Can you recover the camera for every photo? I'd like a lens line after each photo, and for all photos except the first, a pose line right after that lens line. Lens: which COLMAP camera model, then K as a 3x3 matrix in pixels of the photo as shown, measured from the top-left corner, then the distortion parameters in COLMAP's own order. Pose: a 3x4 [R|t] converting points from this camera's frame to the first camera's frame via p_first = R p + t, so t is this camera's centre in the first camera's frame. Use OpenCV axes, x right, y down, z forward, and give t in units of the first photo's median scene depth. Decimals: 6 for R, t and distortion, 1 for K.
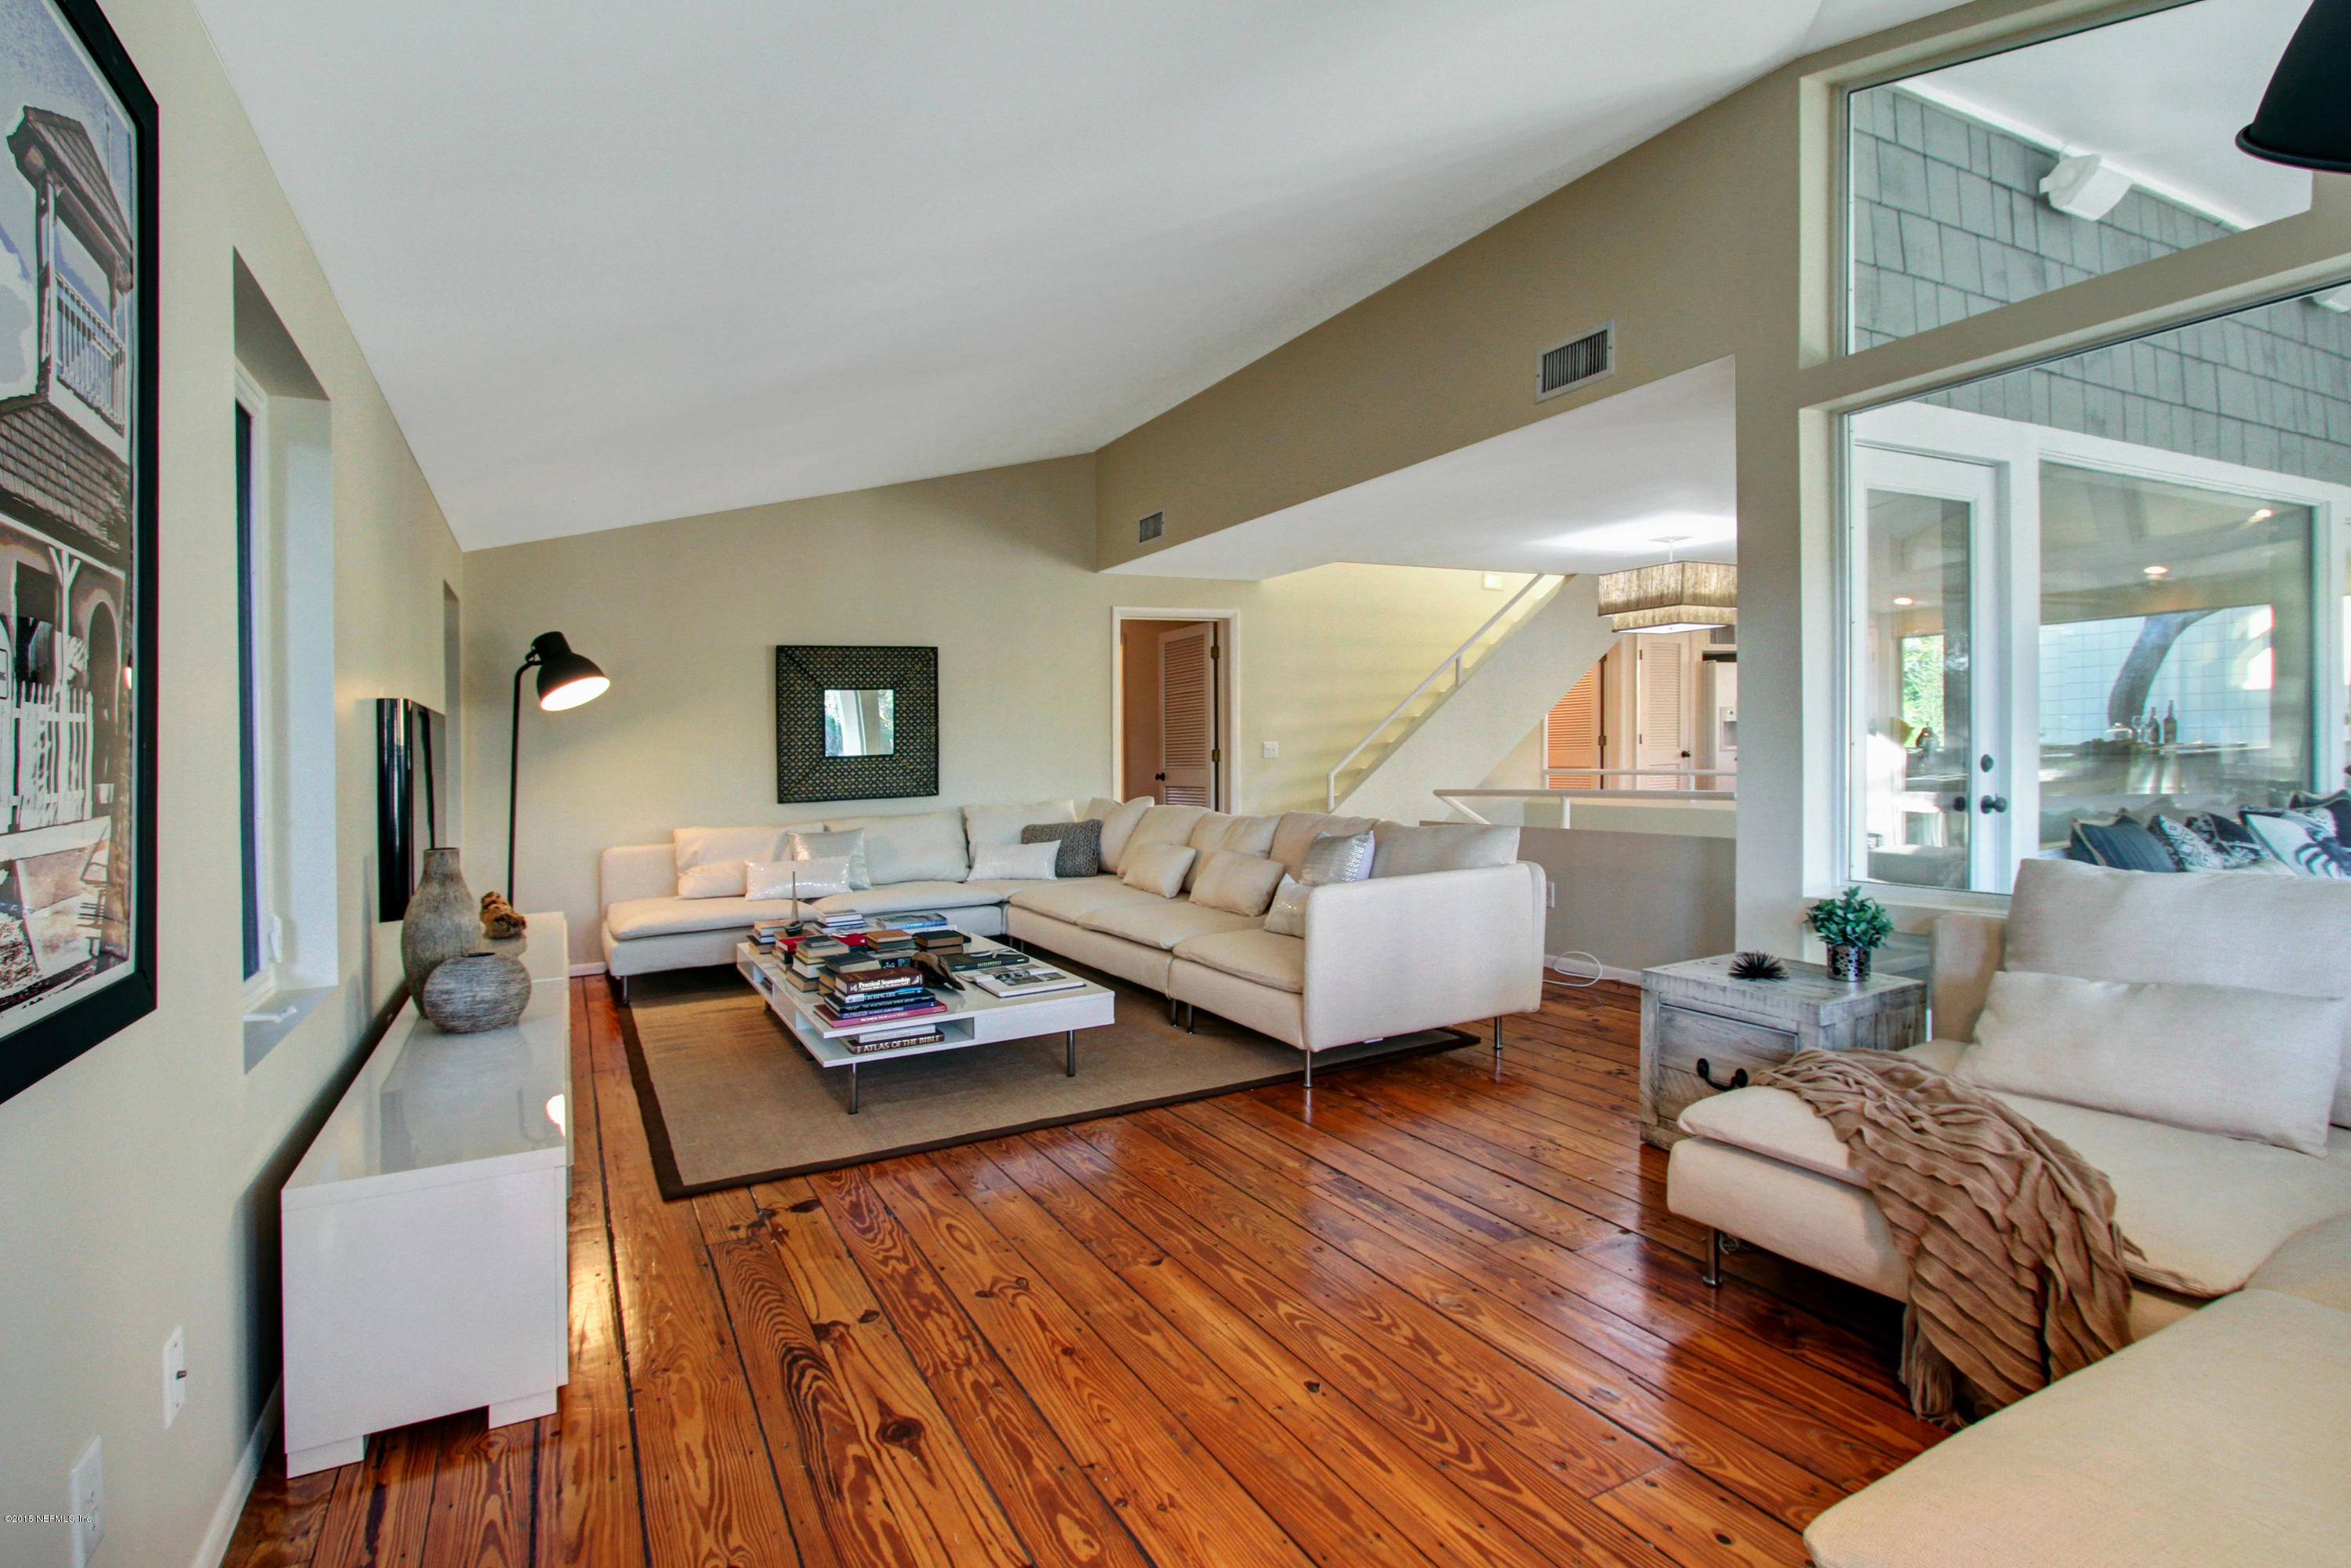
lens RADIAL K [[1132.1, 0, 1191.7], [0, 1132.1, 765.4], [0, 0, 1]] dist [-0.018663, 0.002750]
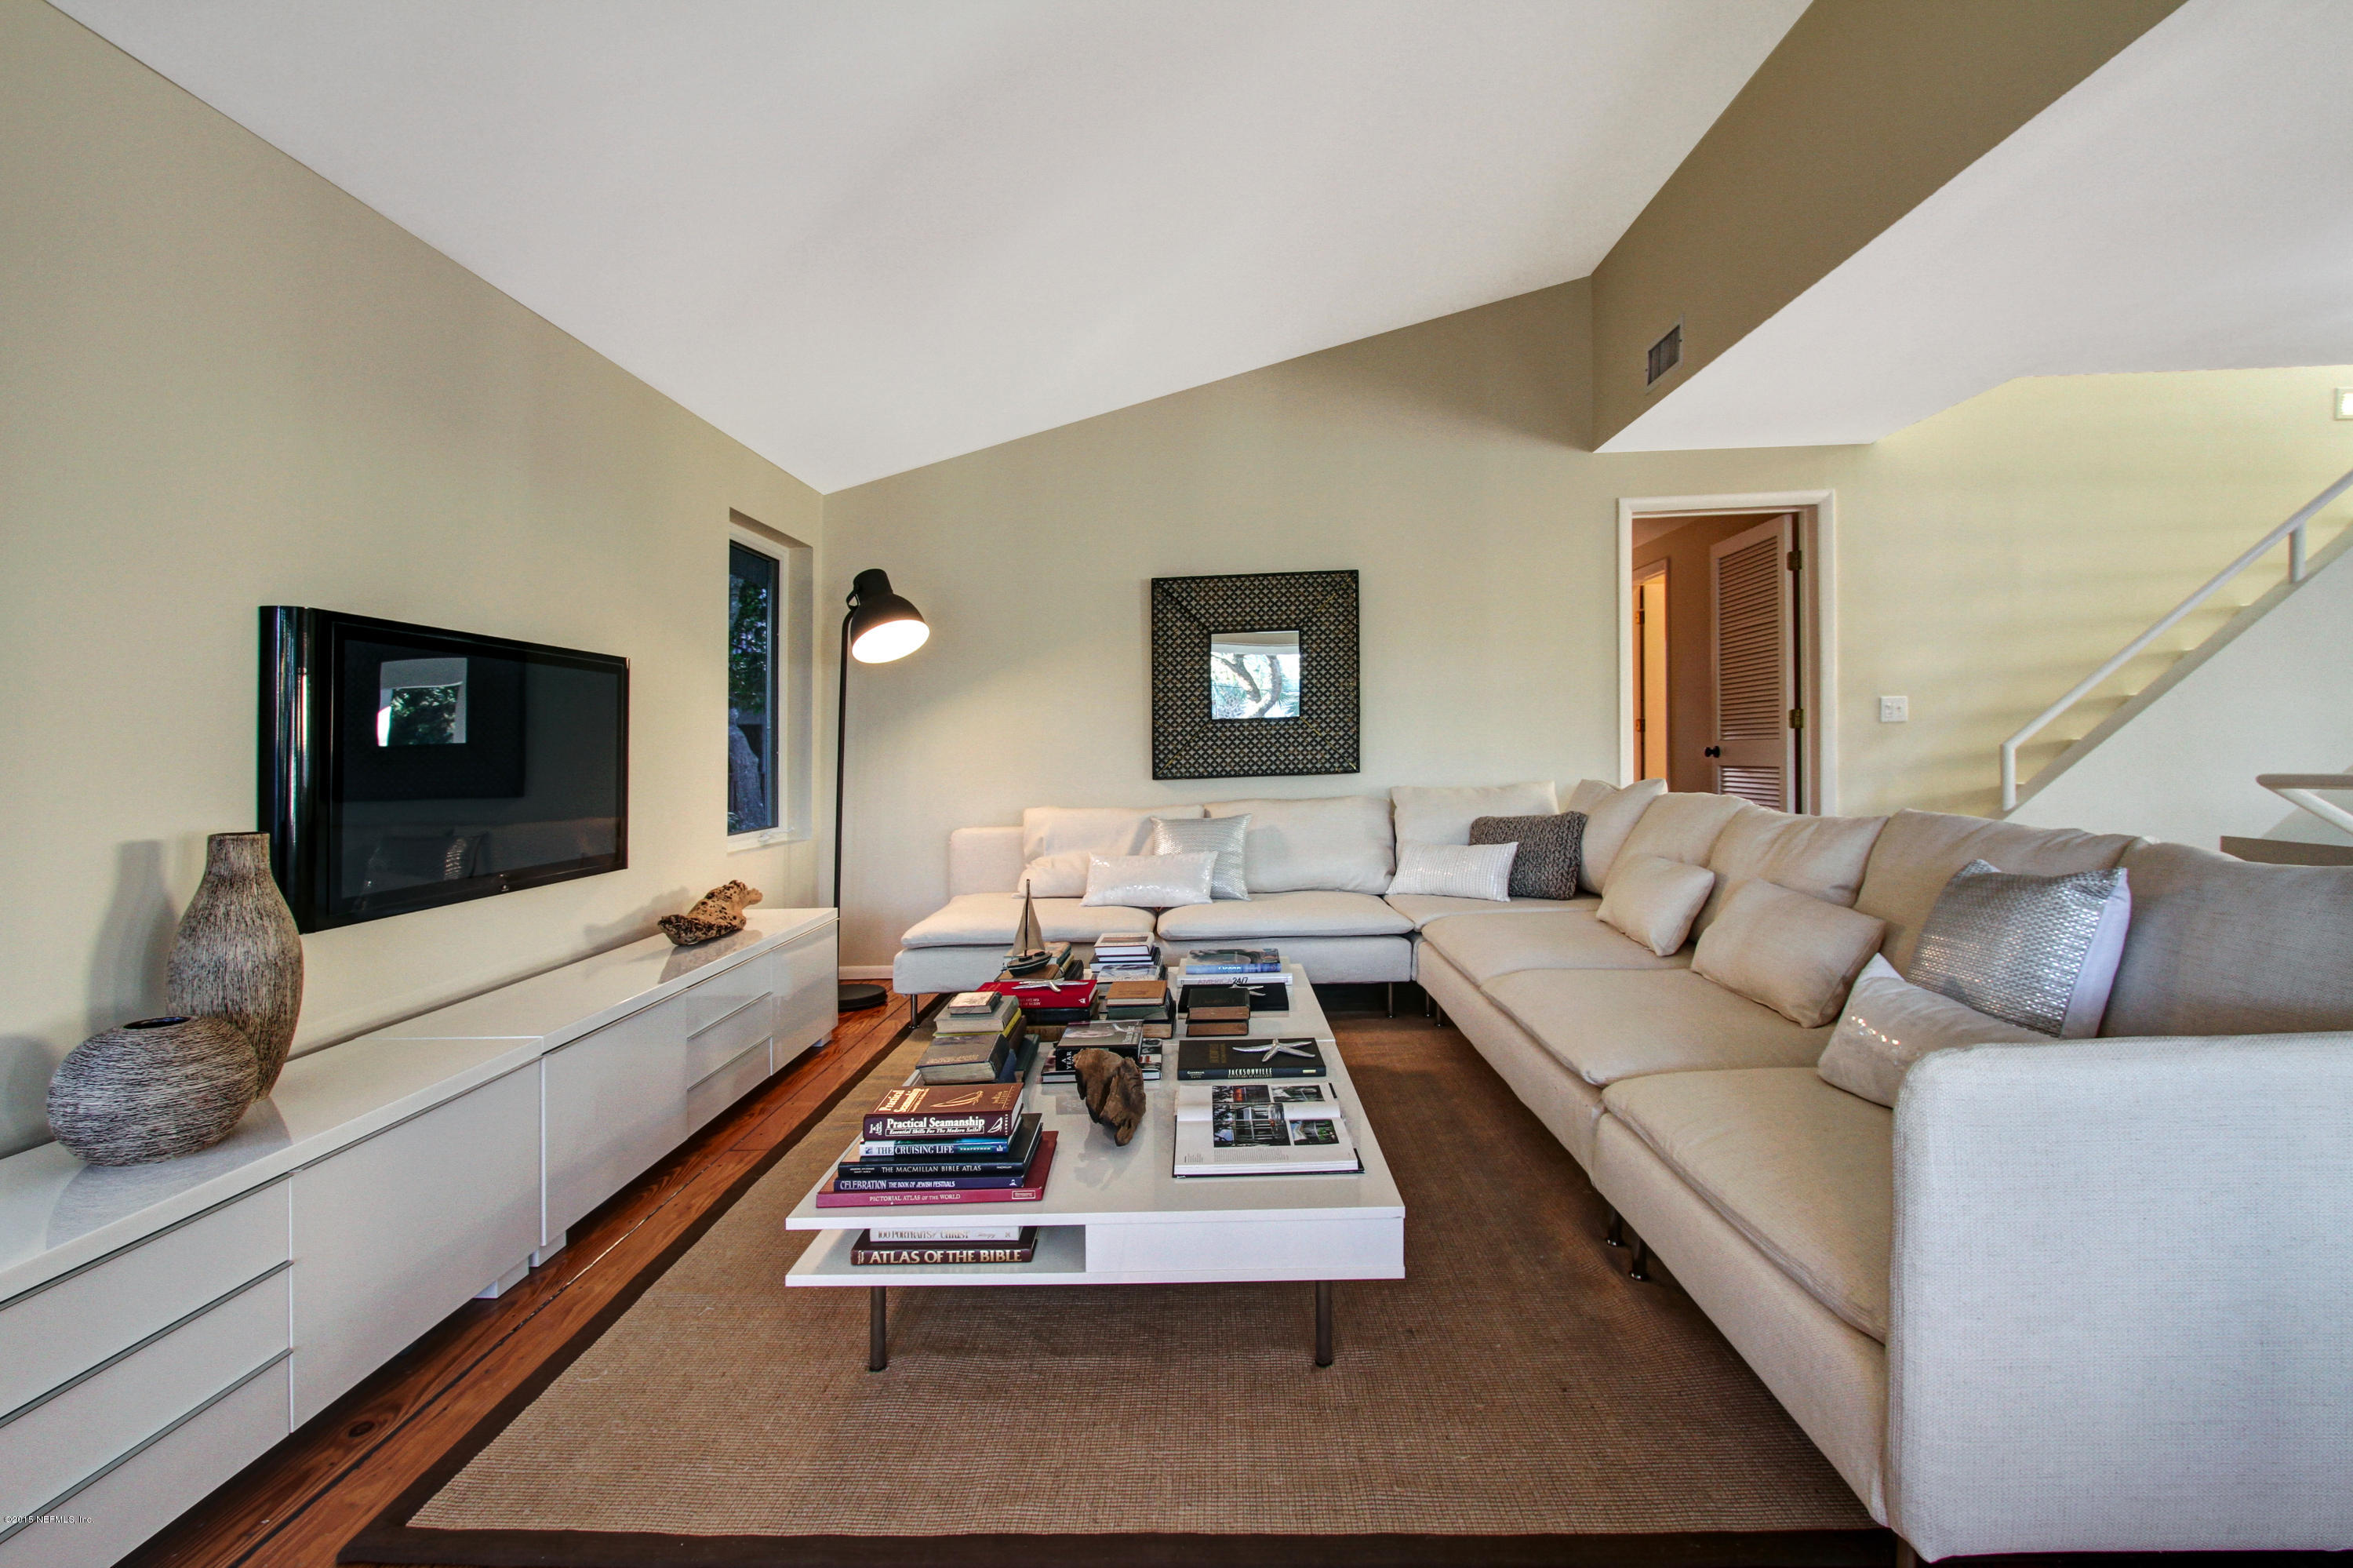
lens RADIAL K [[1133.2, 0, 1201.7], [0, 1133.2, 737.8], [0, 0, 1]] dist [-0.018663, 0.002750]
pose [[0.875099, -0.000053, -0.483944, 0.045425], [-0.004845, 0.999949, -0.008870, 0.011961], [0.483919, 0.010107, 0.875054, 0.339956]]
